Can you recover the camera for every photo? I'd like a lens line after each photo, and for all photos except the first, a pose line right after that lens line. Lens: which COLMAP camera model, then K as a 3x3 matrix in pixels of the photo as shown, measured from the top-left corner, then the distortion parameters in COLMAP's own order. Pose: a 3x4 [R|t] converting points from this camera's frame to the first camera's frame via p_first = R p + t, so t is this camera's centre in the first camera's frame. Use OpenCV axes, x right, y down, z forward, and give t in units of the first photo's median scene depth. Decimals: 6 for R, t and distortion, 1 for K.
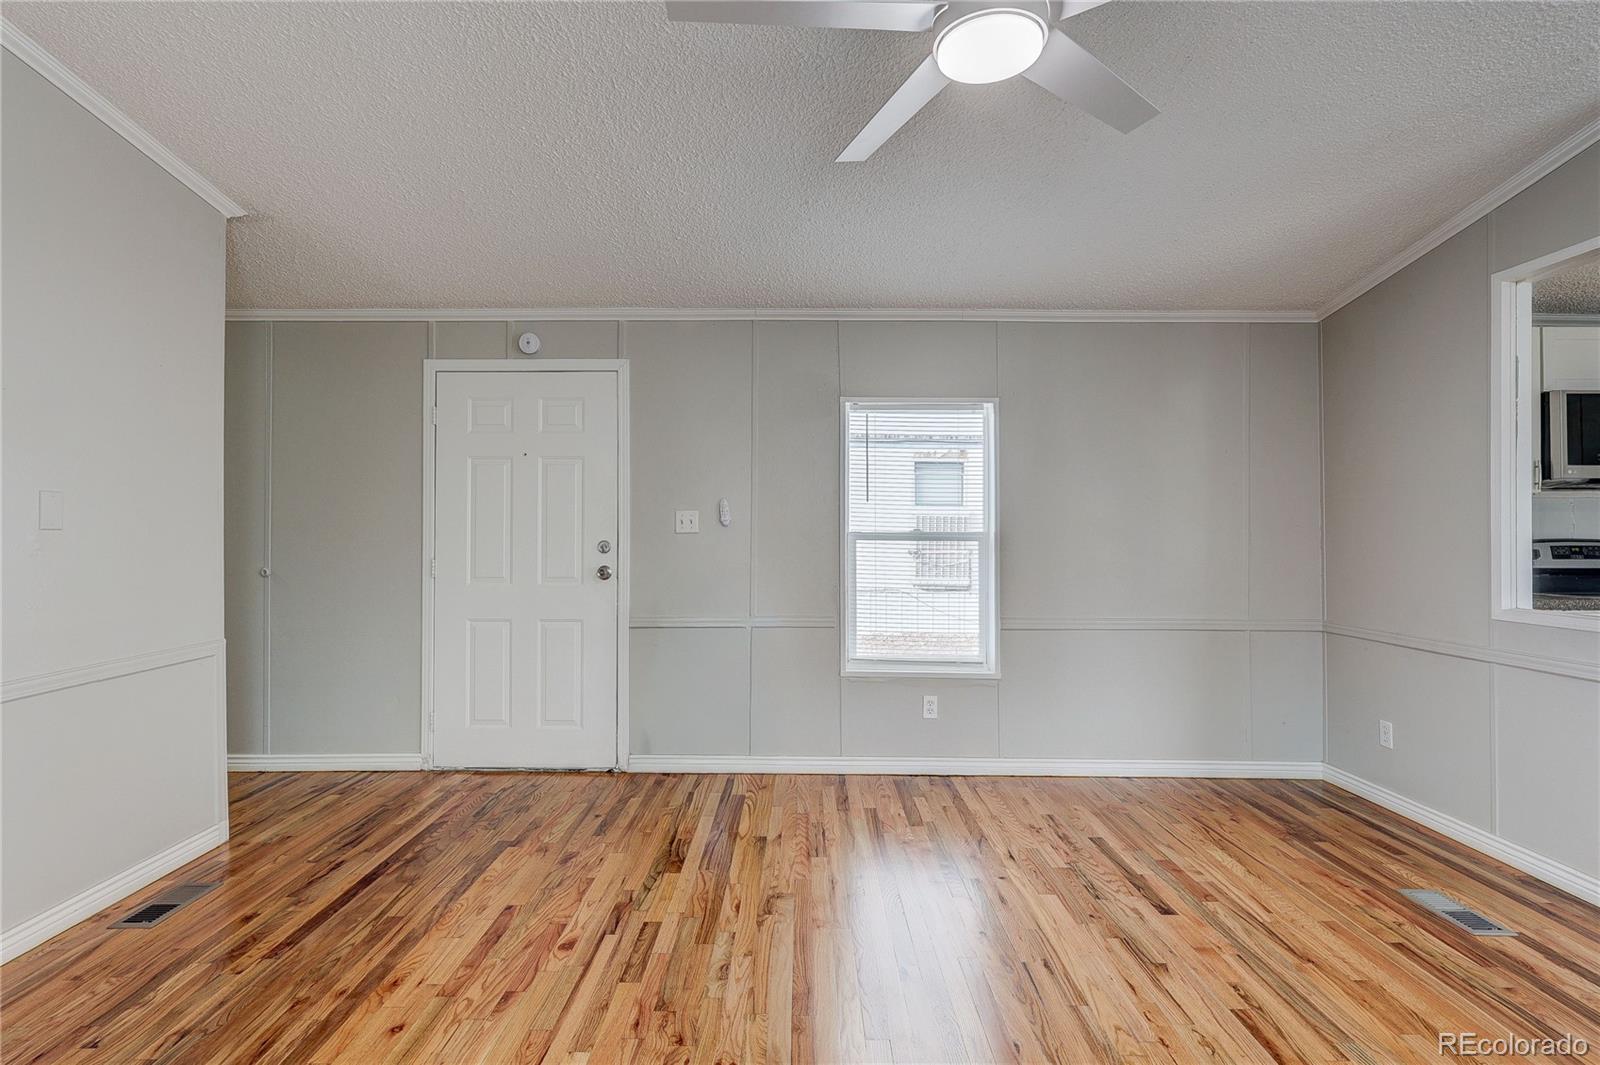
lens RADIAL K [[750.9, 0, 792.5], [0, 750.9, 536.3], [0, 0, 1]] dist [-0.008692, 0.003155]
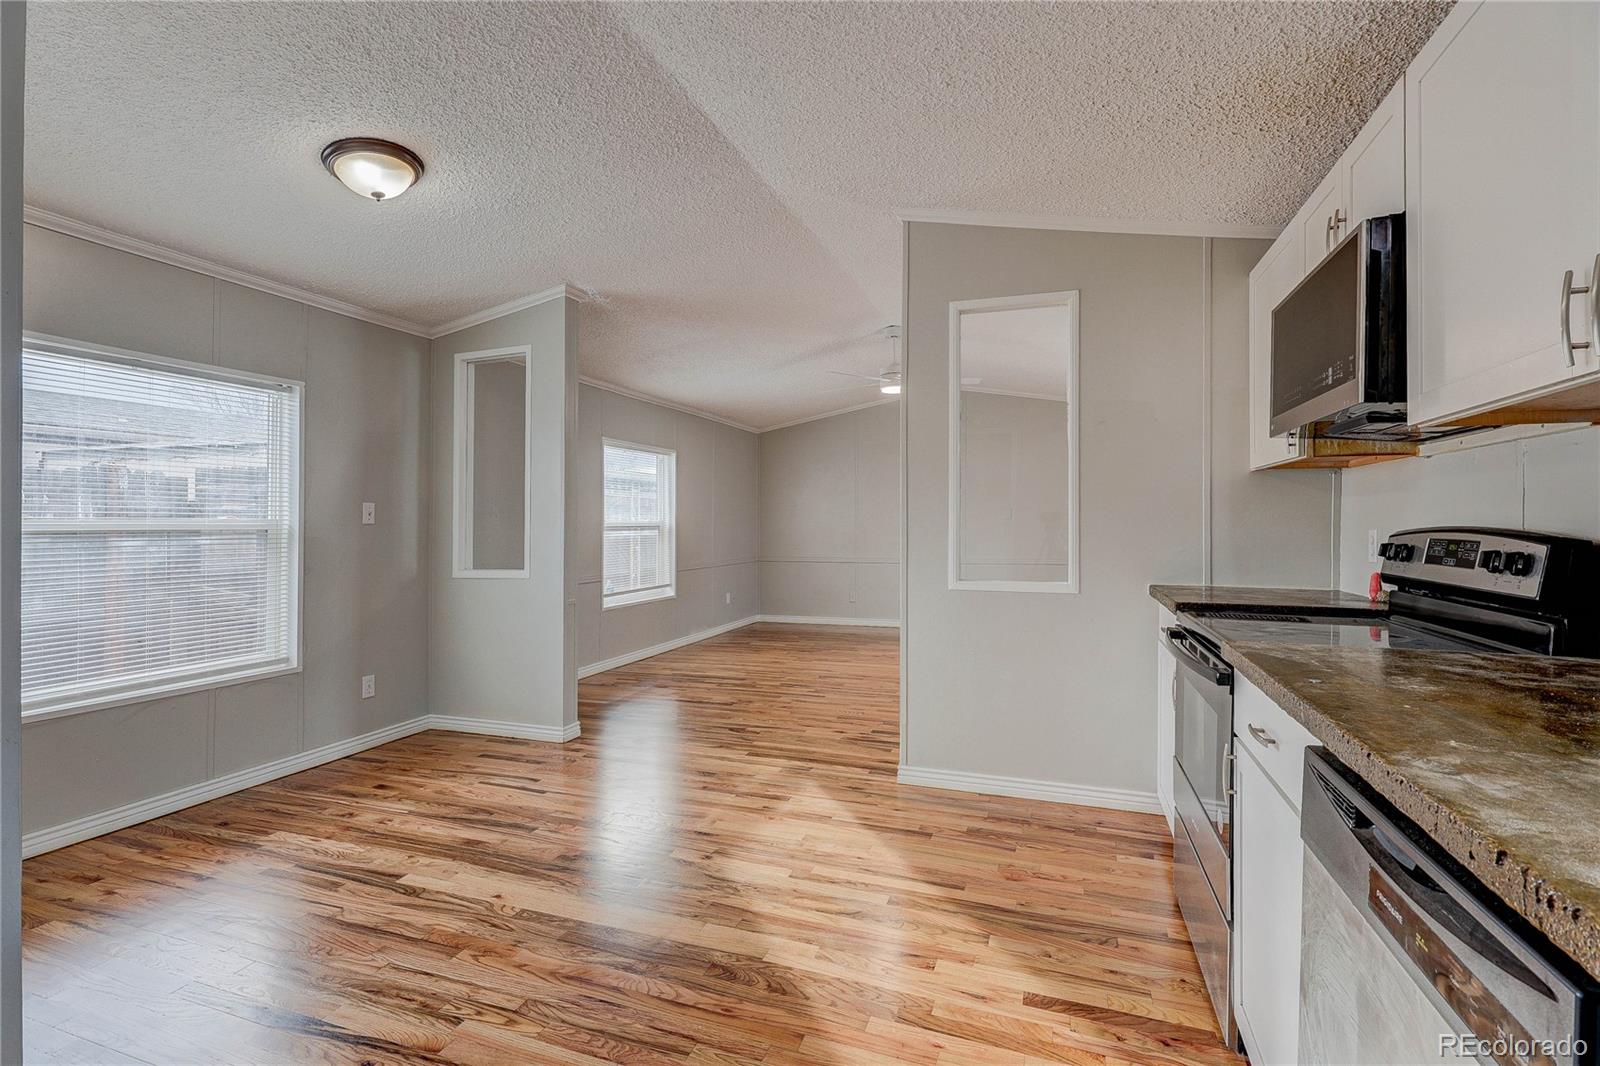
lens RADIAL K [[750.9, 0, 803.0], [0, 750.9, 521.4], [0, 0, 1]] dist [-0.008692, 0.003155]
pose [[-0.316997, 0.002416, -0.948423, 1.790999], [-0.004506, 0.999982, 0.004053, -0.001387], [0.948416, 0.005558, -0.316980, 0.787792]]
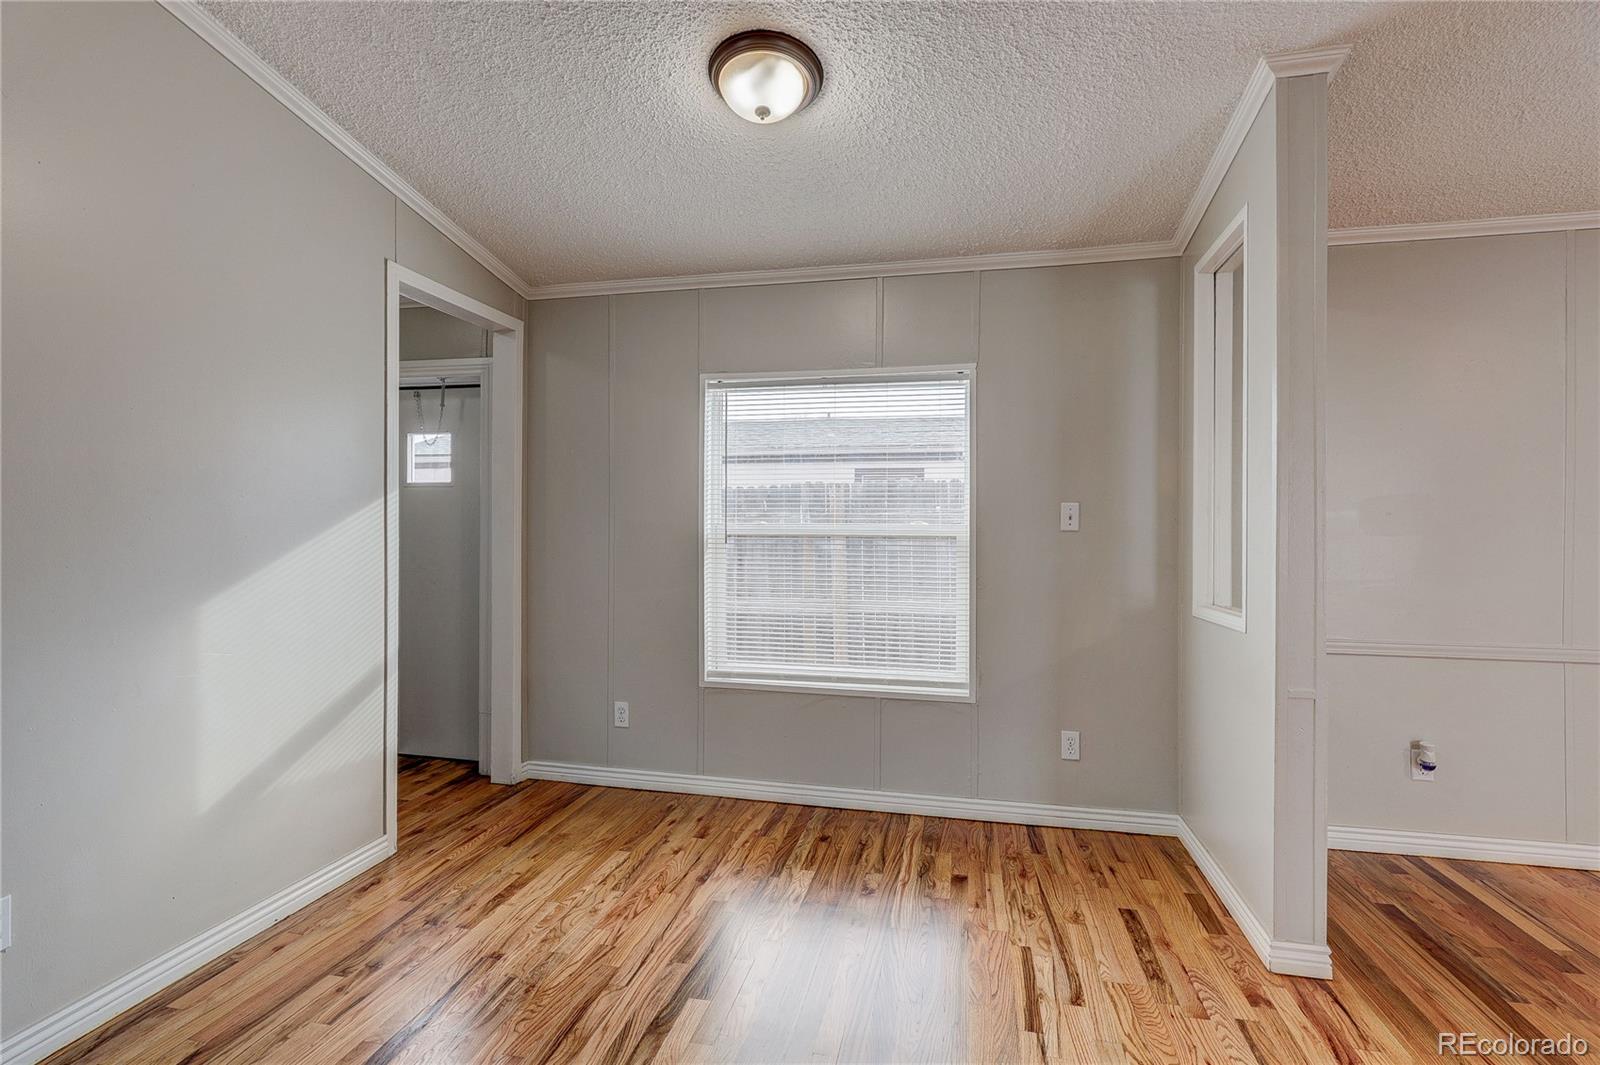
lens RADIAL K [[750.9, 0, 791.1], [0, 750.9, 522.8], [0, 0, 1]] dist [-0.008692, 0.003155]
pose [[-0.977766, 0.001696, 0.209692, 1.040914], [0.001911, 0.999998, 0.000824, -0.000222], [-0.209690, 0.001207, -0.977767, 0.711099]]
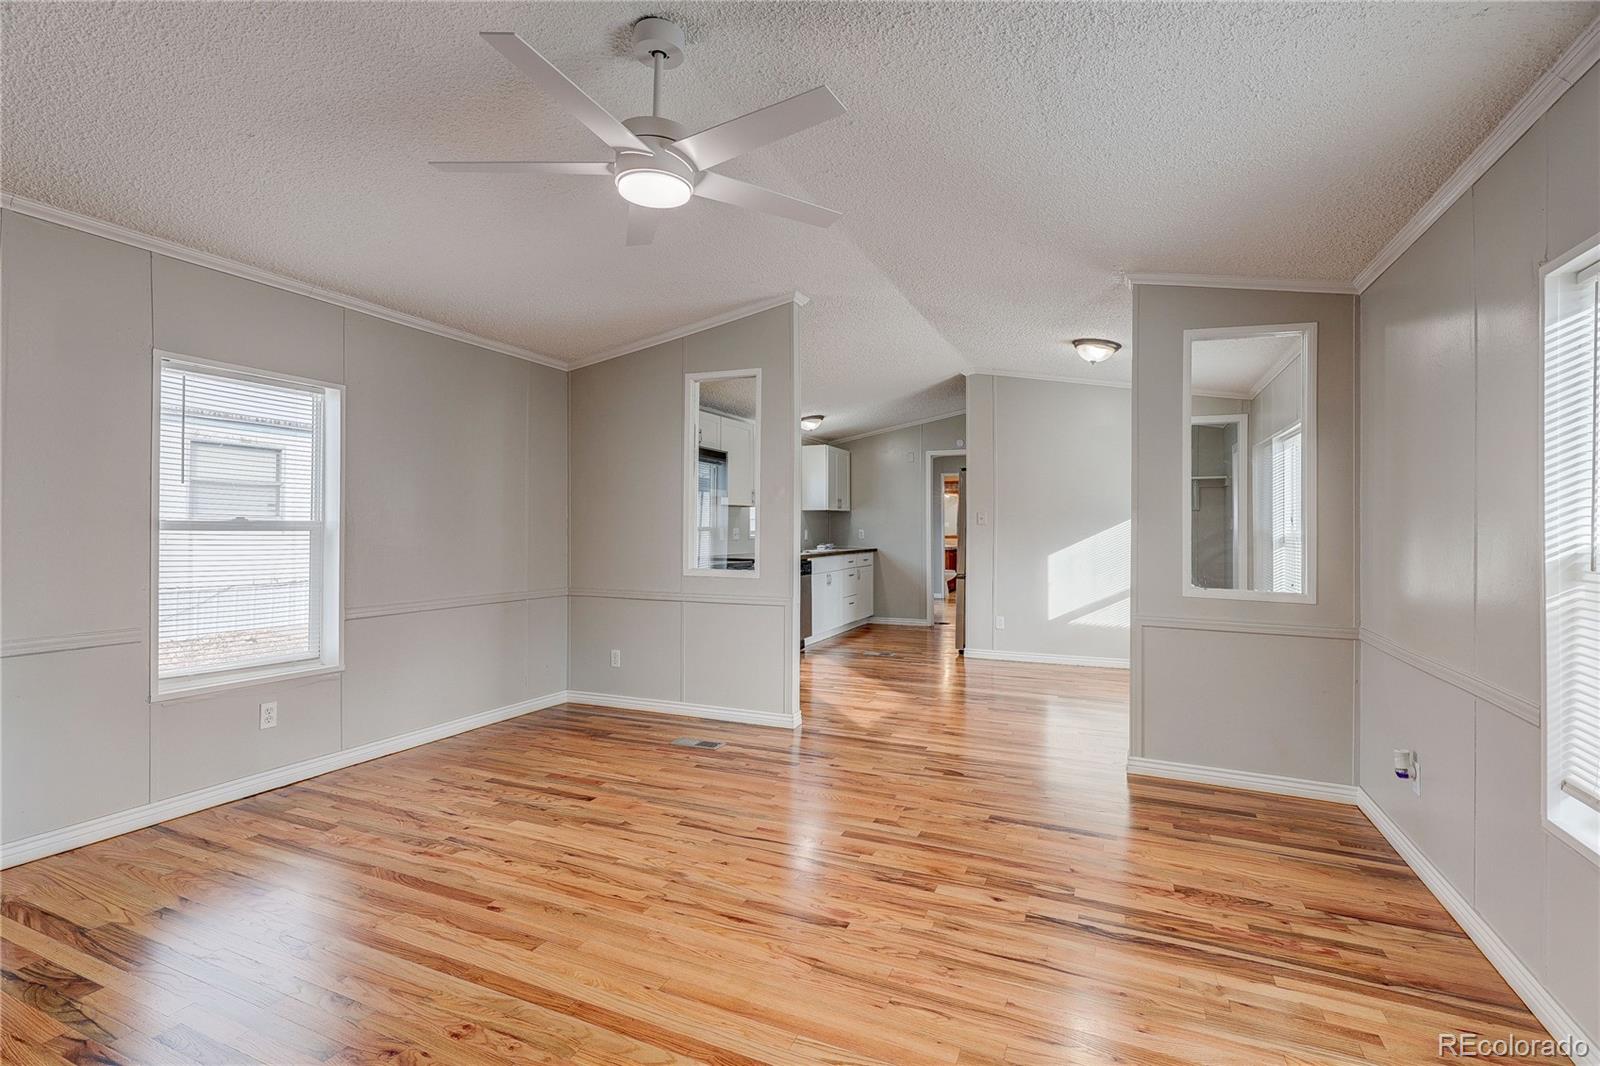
lens RADIAL K [[750.9, 0, 788.6], [0, 750.9, 519.5], [0, 0, 1]] dist [-0.008692, 0.003155]
pose [[0.396376, 0.011606, 0.918015, -0.436425], [-0.003961, 0.999932, -0.010931, 0.000947], [-0.918080, 0.000696, 0.396396, 0.081422]]
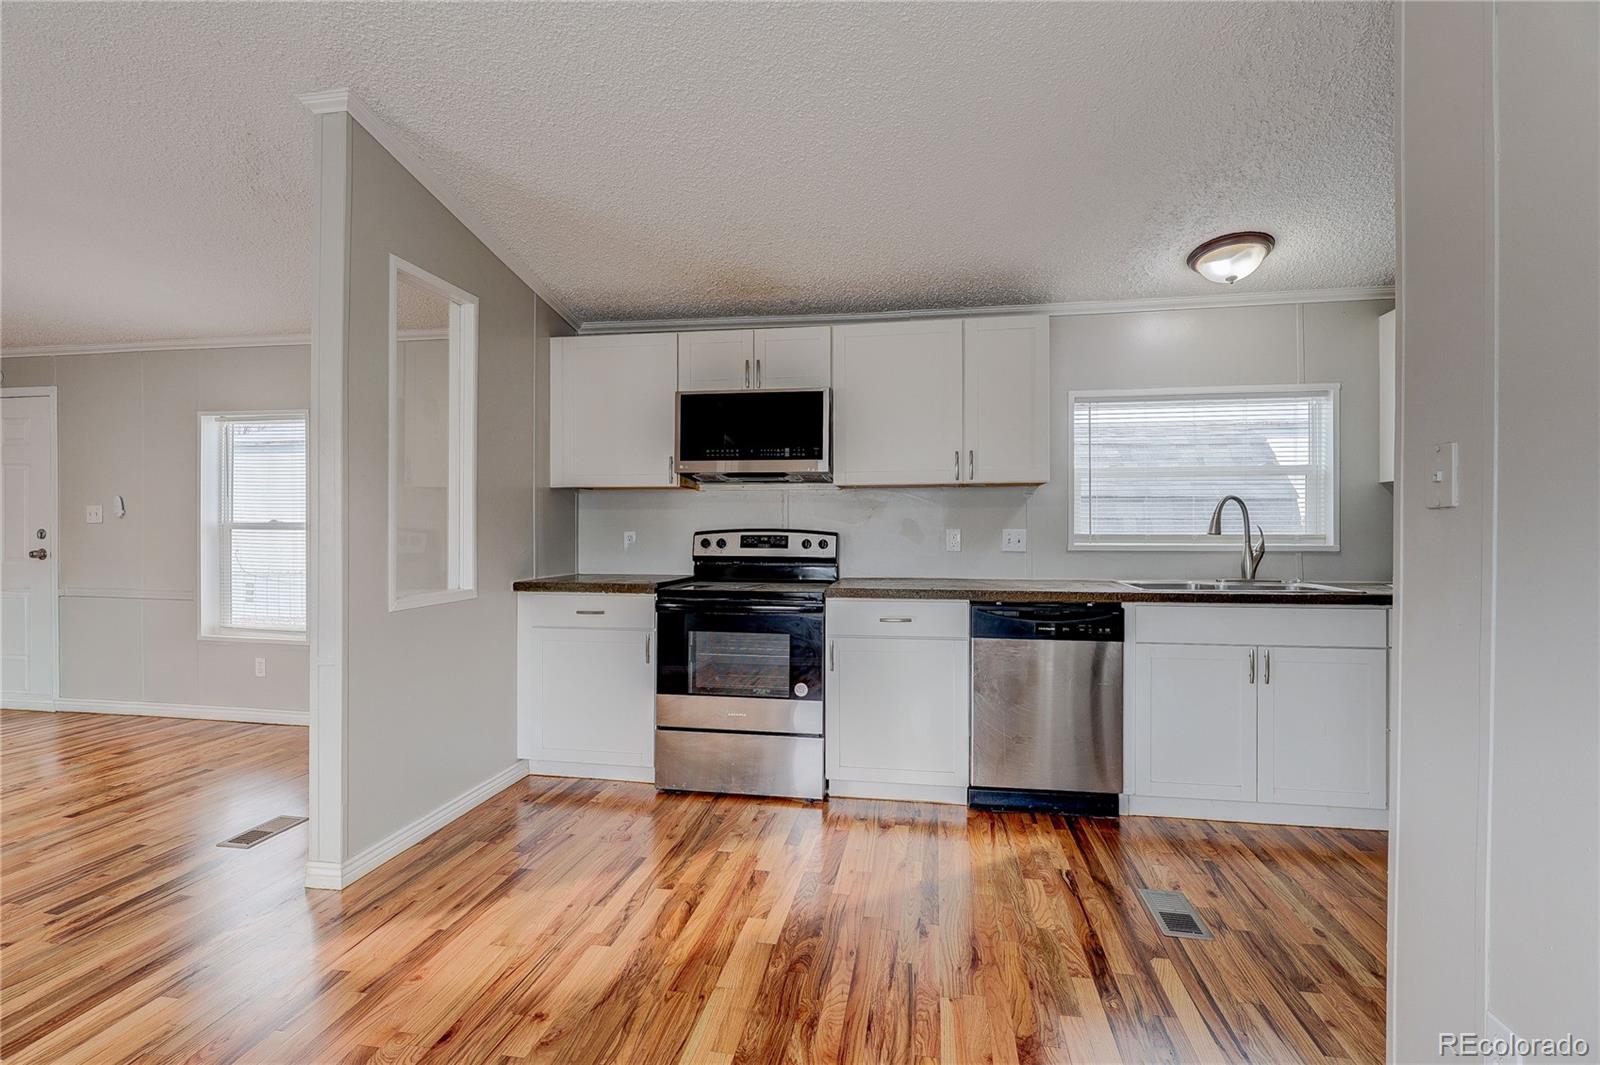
lens RADIAL K [[750.9, 0, 795.7], [0, 750.9, 527.8], [0, 0, 1]] dist [-0.008692, 0.003155]
pose [[0.986539, 0.001767, -0.163519, 1.355229], [-0.001162, 0.999992, 0.003796, -0.002423], [0.163525, -0.003555, 0.986533, -0.048639]]
